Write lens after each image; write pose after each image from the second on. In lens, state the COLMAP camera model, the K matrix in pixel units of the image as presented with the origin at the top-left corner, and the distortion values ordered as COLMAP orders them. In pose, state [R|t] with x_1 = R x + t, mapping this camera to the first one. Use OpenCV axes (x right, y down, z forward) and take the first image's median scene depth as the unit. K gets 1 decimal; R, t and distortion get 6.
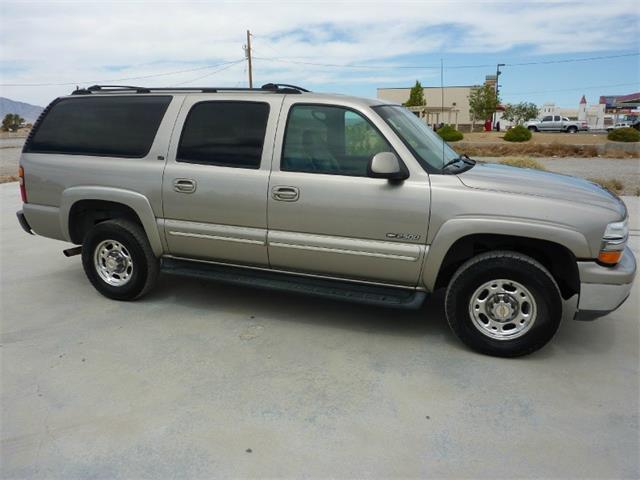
lens RADIAL K [[475.2, 0, 315.9], [0, 475.2, 237.0], [0, 0, 1]] dist [-0.021550, -0.003512]
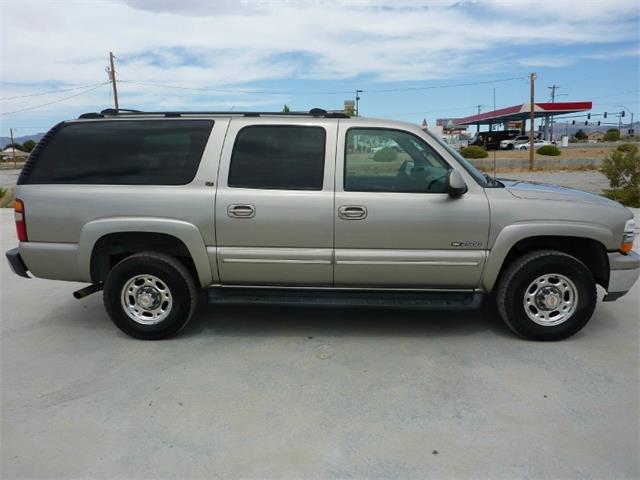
lens RADIAL K [[475.2, 0, 315.9], [0, 475.2, 237.0], [0, 0, 1]] dist [-0.021550, -0.003512]
pose [[0.957965, -0.069603, 0.278314, -0.400312], [0.082722, 0.995935, -0.035659, -0.006833], [-0.274701, 0.057183, 0.959828, 0.020862]]
